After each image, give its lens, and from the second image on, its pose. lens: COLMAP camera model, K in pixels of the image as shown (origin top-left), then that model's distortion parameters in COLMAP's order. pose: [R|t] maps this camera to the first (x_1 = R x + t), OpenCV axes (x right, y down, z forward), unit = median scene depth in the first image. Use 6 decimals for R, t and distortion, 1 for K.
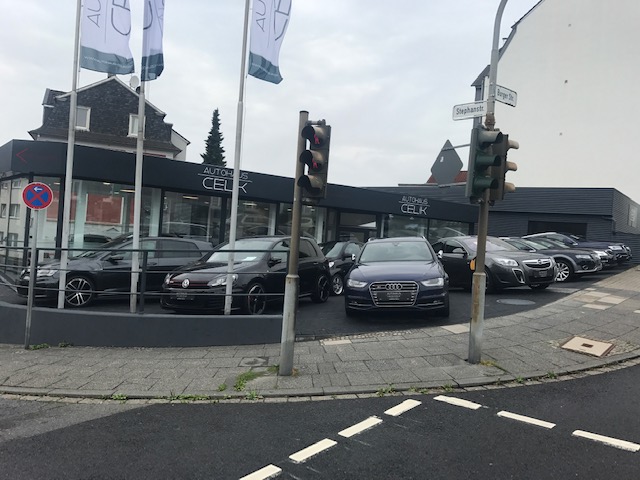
lens RADIAL K [[527.7, 0, 320.3], [0, 527.7, 238.7], [0, 0, 1]] dist [0.003134, 0.005491]
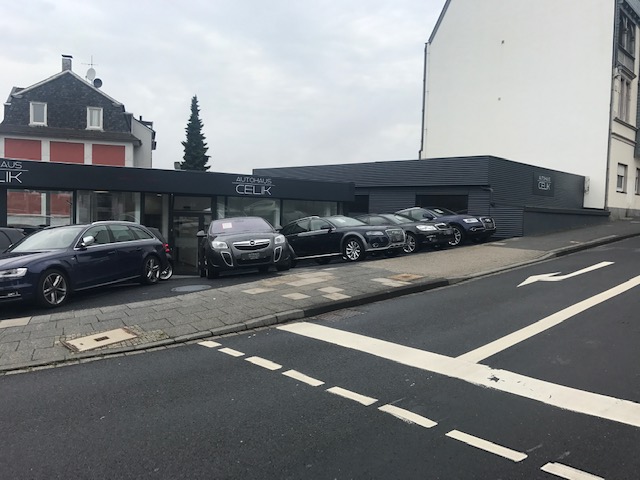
lens RADIAL K [[527.7, 0, 319.9], [0, 527.7, 241.2], [0, 0, 1]] dist [0.003134, 0.005491]
pose [[0.994610, -0.039828, -0.095732, 0.171500], [0.043567, 0.998355, 0.037284, 0.003100], [0.094089, -0.041254, 0.994709, 0.024454]]
